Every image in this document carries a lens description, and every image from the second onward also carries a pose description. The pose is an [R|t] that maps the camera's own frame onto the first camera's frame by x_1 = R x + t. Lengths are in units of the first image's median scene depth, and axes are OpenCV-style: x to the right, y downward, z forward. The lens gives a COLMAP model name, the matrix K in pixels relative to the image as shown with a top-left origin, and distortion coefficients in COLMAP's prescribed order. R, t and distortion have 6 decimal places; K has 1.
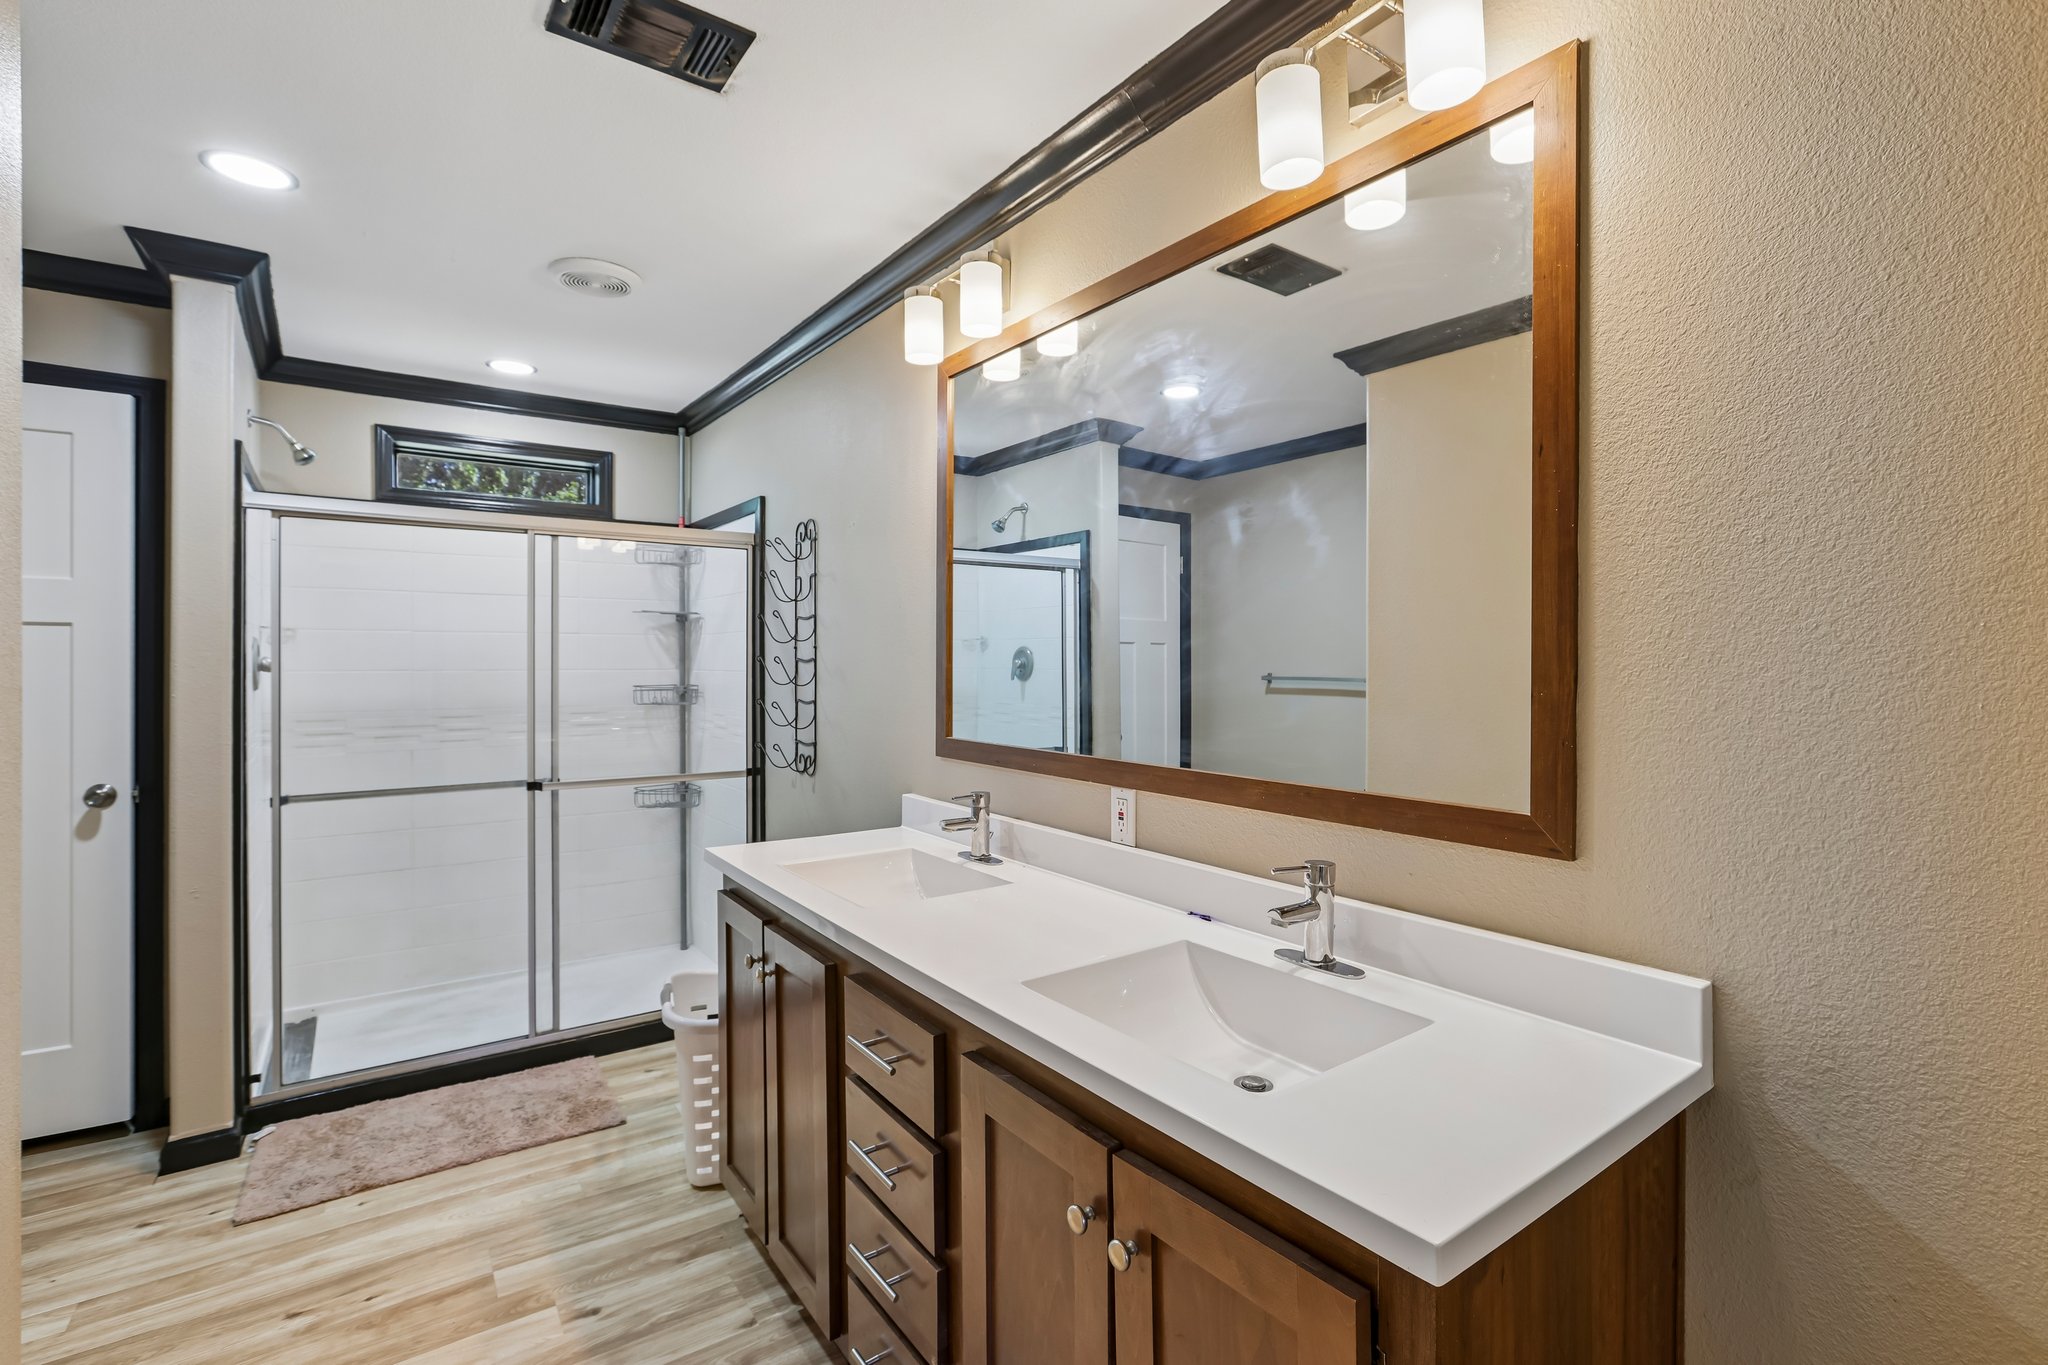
lens RADIAL K [[921.4, 0, 1019.5], [0, 921.4, 669.3], [0, 0, 1]] dist [-0.015622, 0.008668]
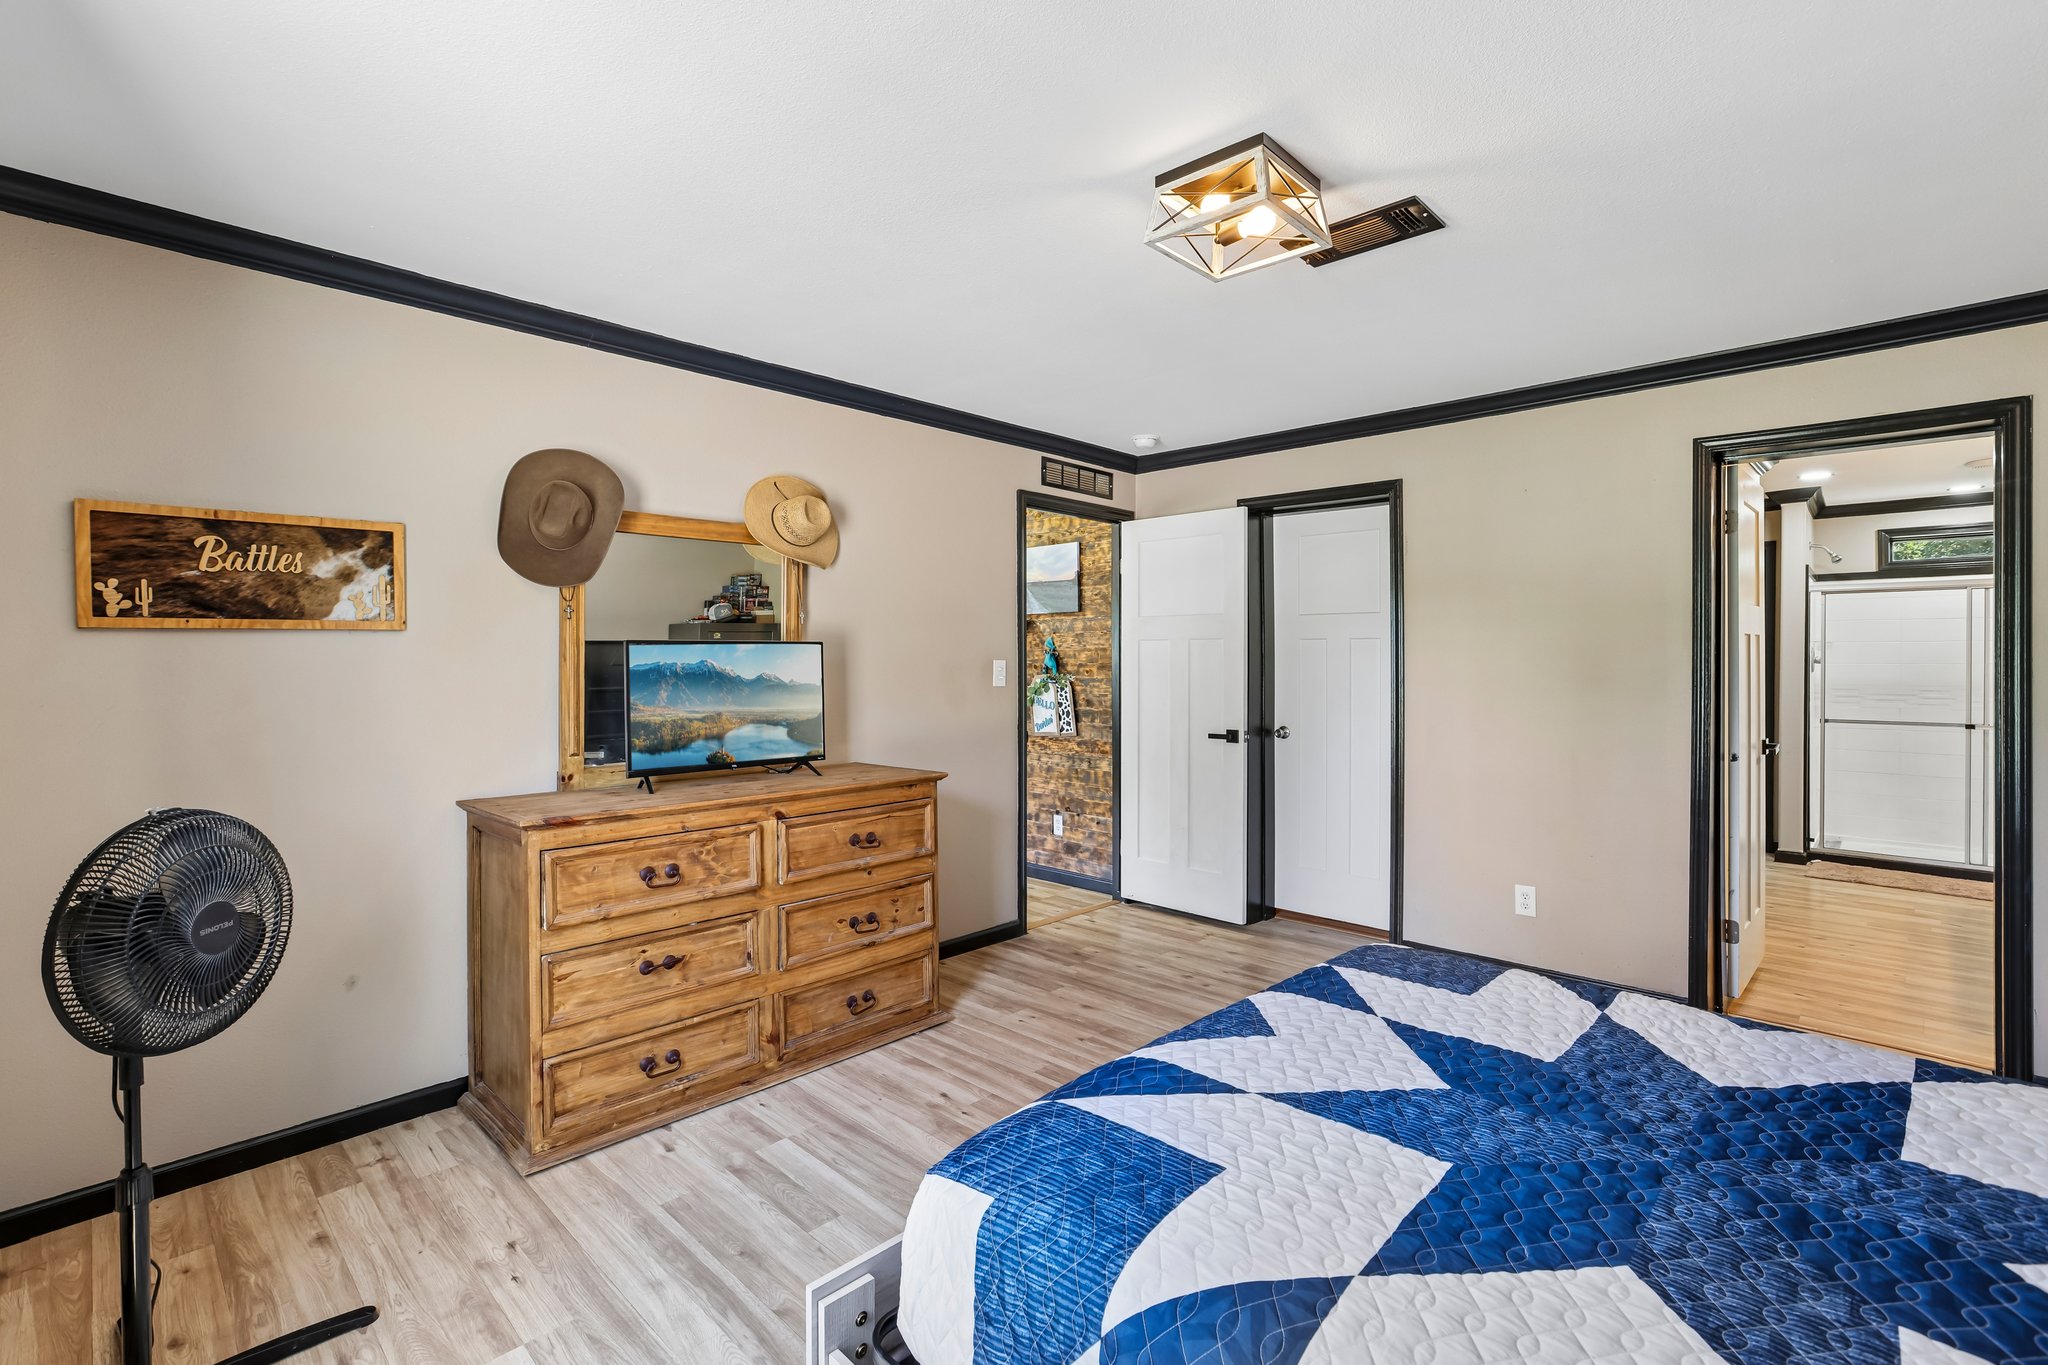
lens RADIAL K [[921.4, 0, 1012.6], [0, 921.4, 664.6], [0, 0, 1]] dist [-0.015622, 0.008668]
pose [[0.175335, 0.009444, -0.984464, 1.030315], [-0.000506, 0.999955, 0.009502, -0.014996], [0.984509, -0.001168, 0.175332, -1.326987]]
